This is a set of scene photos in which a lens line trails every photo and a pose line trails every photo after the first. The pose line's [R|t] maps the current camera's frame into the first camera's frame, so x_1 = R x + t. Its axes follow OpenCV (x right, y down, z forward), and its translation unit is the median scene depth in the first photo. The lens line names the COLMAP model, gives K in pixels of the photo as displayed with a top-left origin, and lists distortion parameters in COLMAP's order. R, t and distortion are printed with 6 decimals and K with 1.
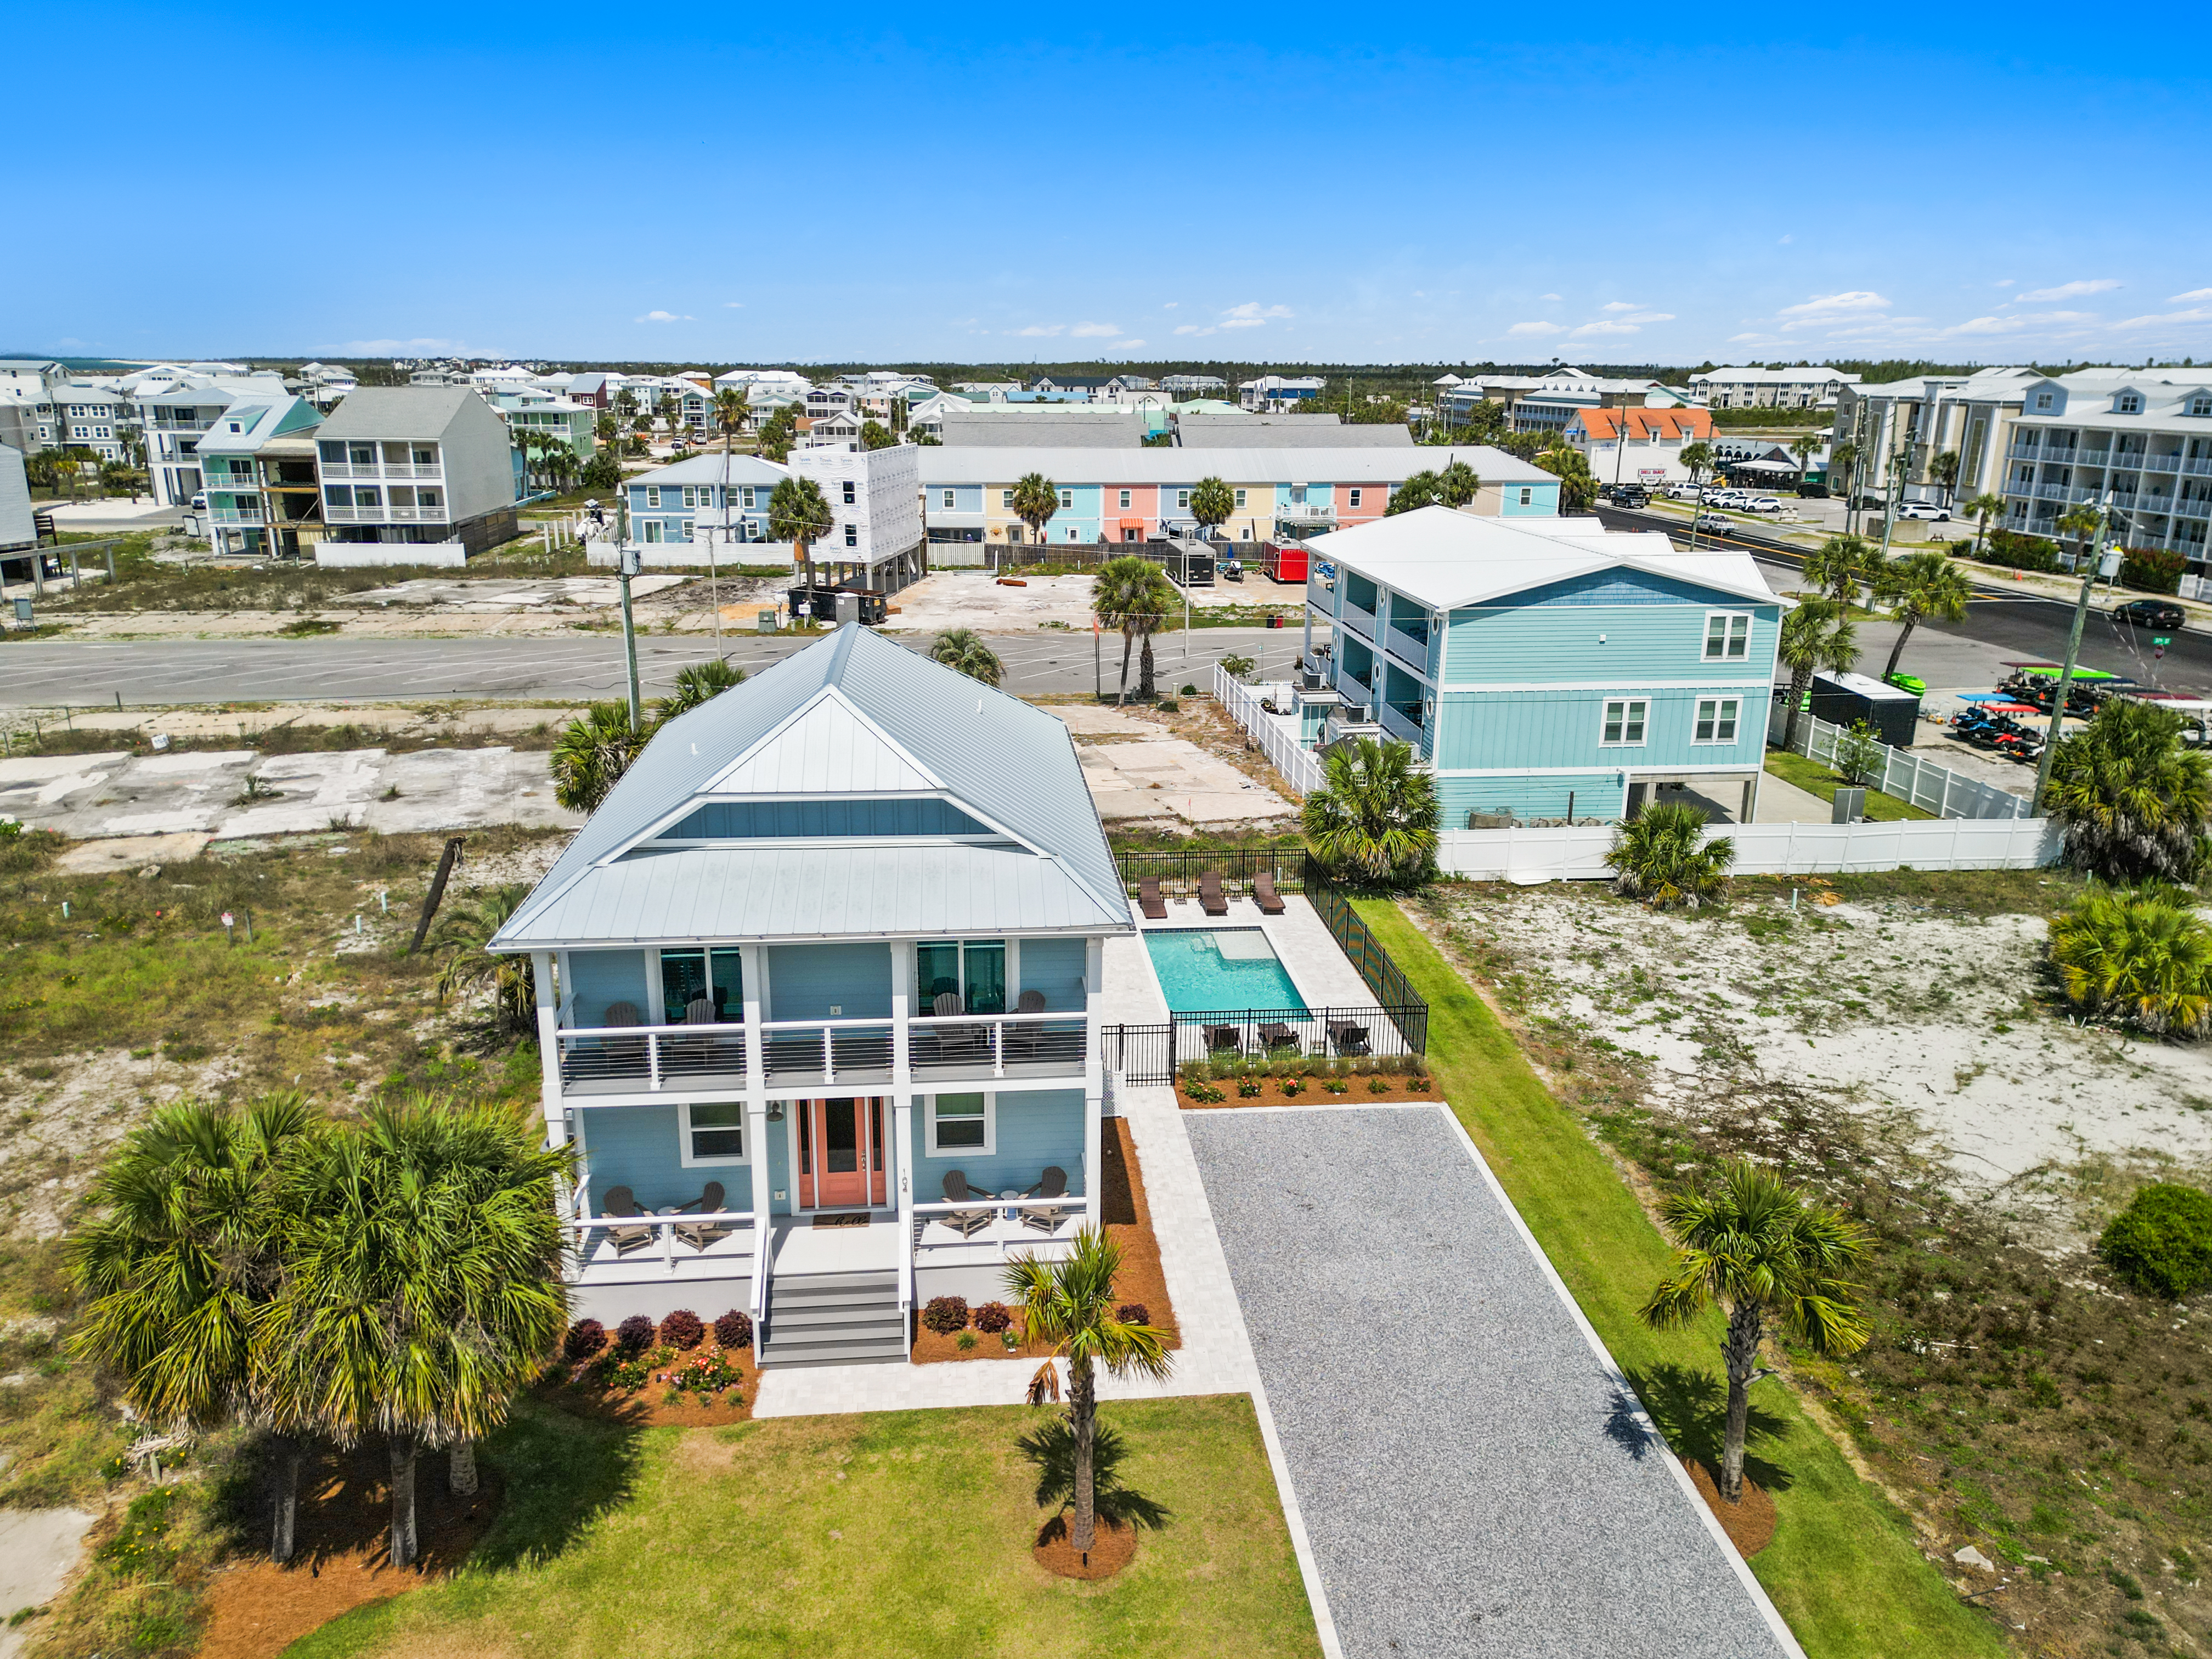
lens RADIAL K [[1569.0, 0, 1106.0], [0, 1569.0, 829.5], [0, 0, 1]] dist [0.087556, -0.093417]
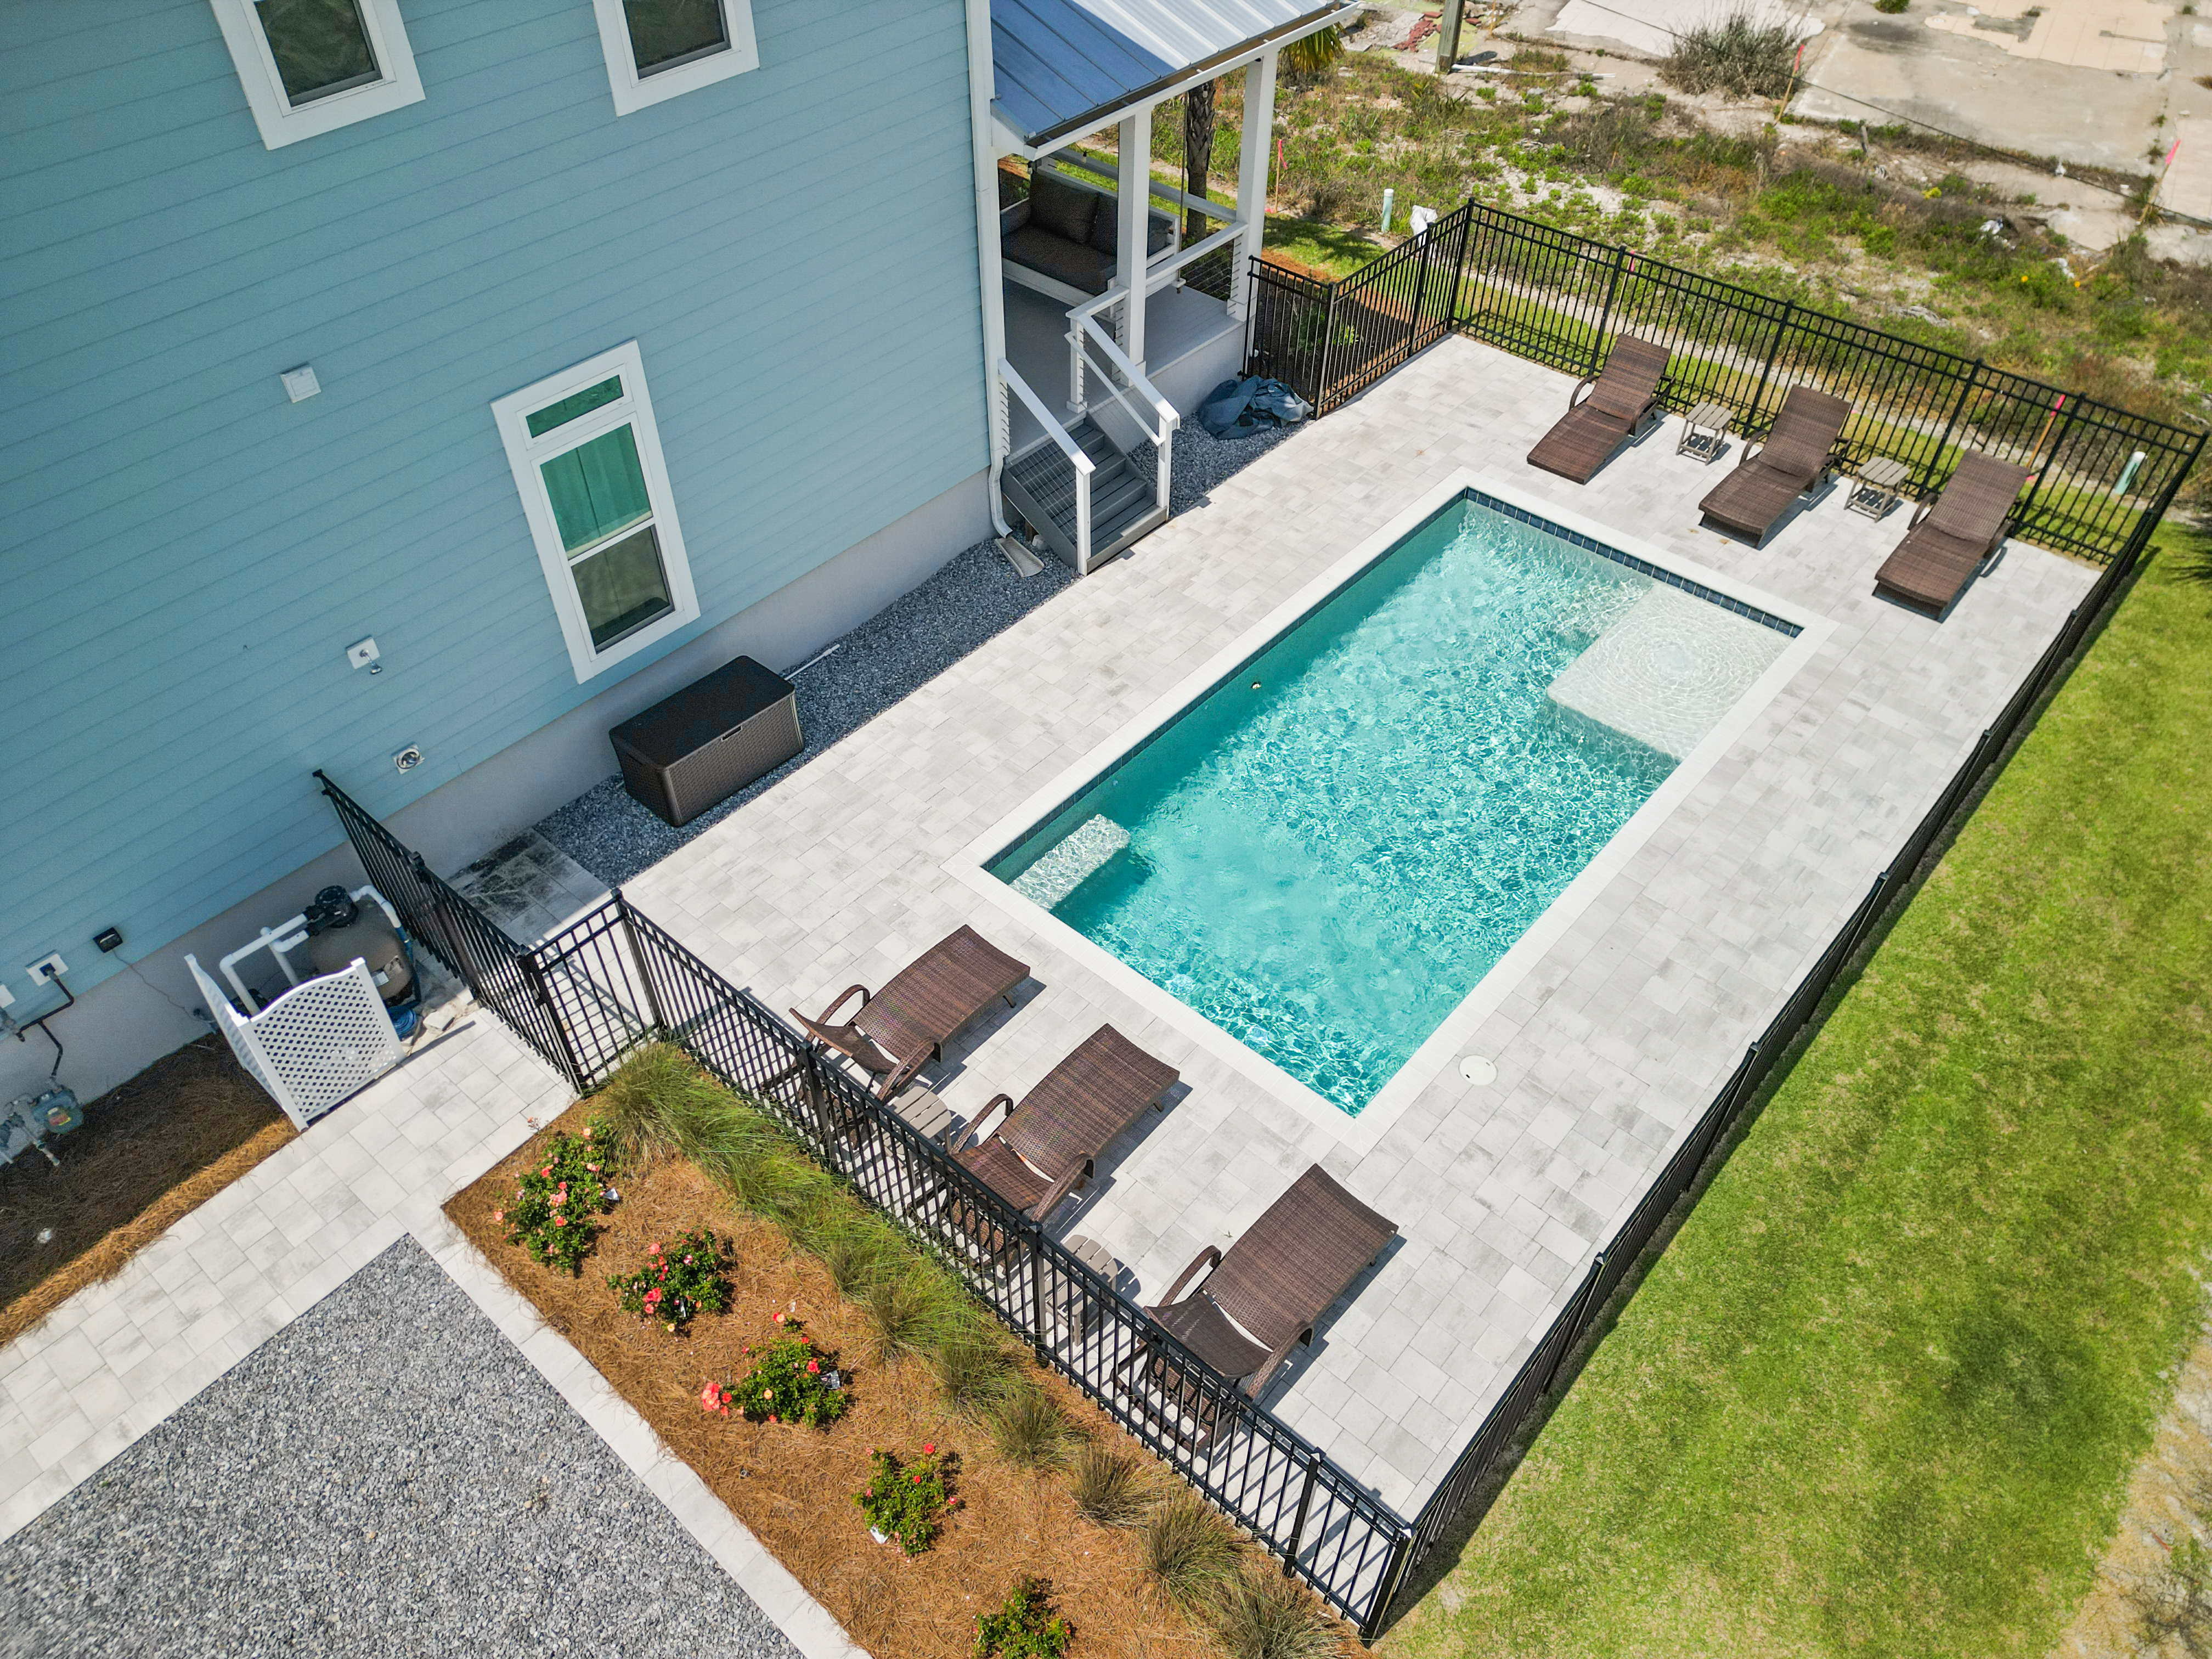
lens RADIAL K [[1551.7, 0, 1106.0], [0, 1551.7, 829.5], [0, 0, 1]] dist [0.068315, -0.060134]
pose [[0.684365, 0.514567, -0.516591, 0.172257], [-0.200579, 0.814018, 0.545108, -0.044869], [0.701009, -0.269435, 0.660297, 0.632917]]
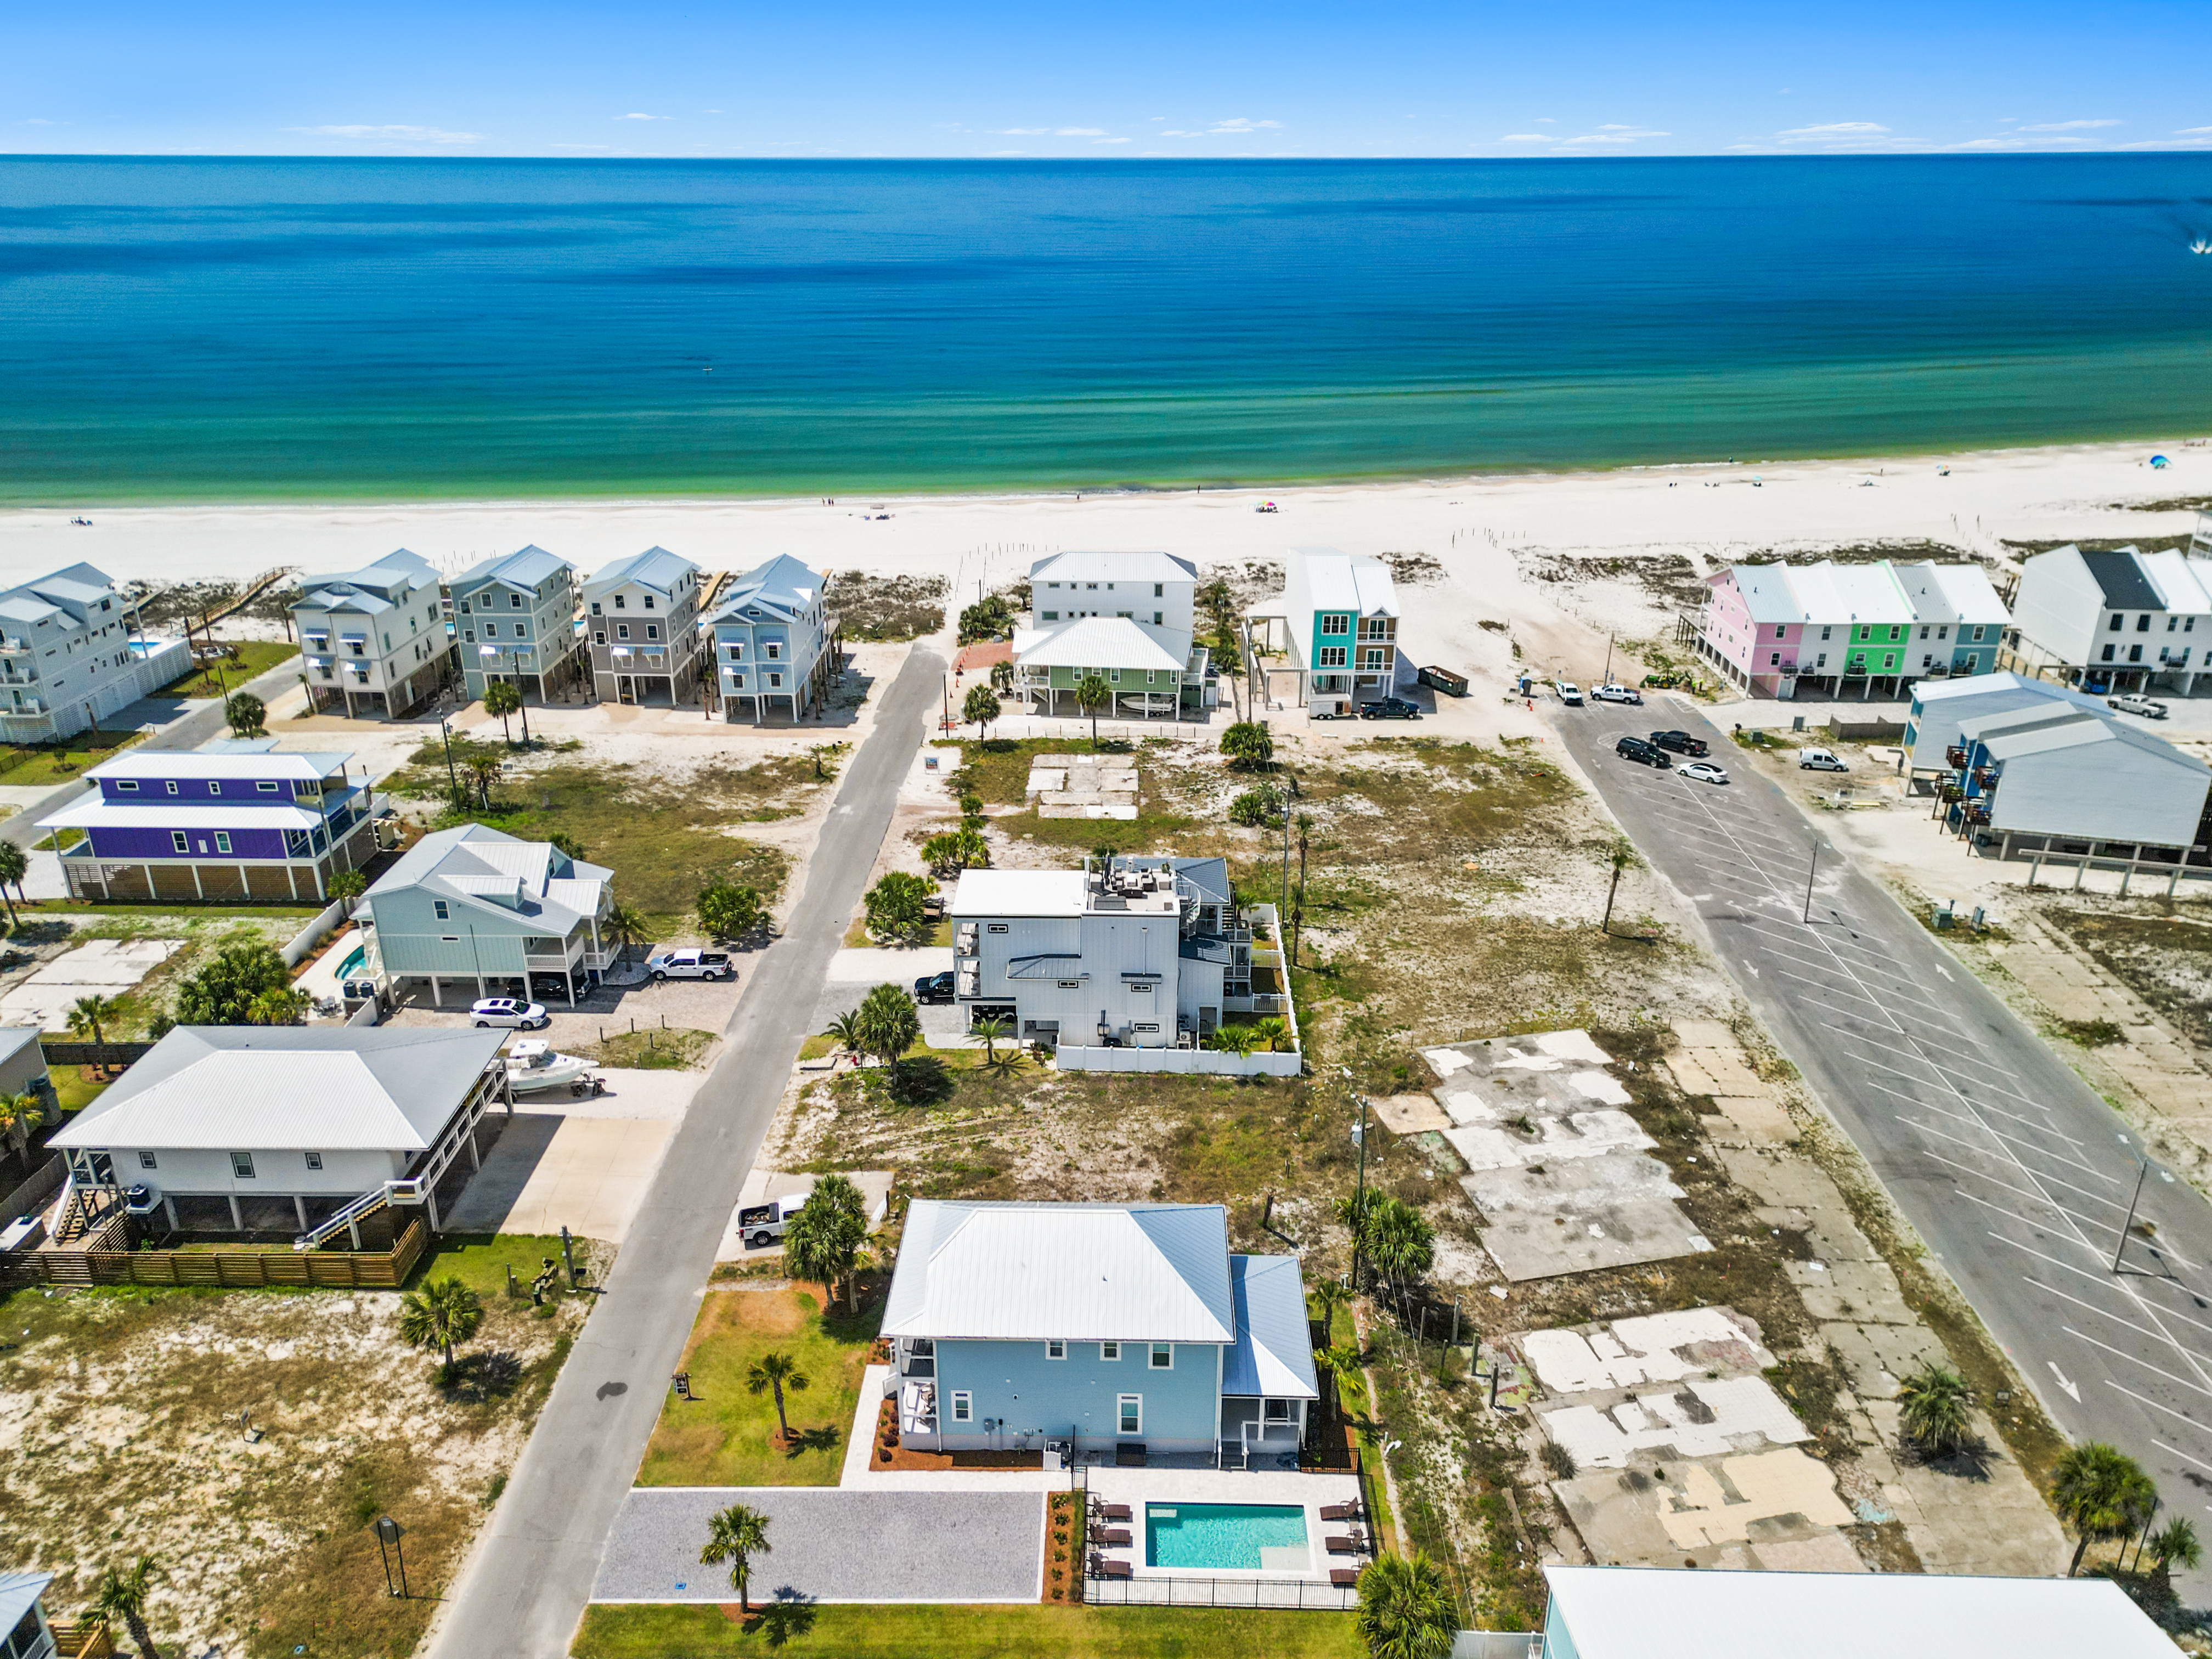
lens RADIAL K [[1569.0, 0, 1106.0], [0, 1569.0, 829.5], [0, 0, 1]] dist [0.087556, -0.093417]
pose [[-0.116728, 0.381999, -0.916761, 1.126455], [-0.285410, 0.871232, 0.399368, -0.997702], [0.951270, 0.308271, 0.007329, 0.547068]]
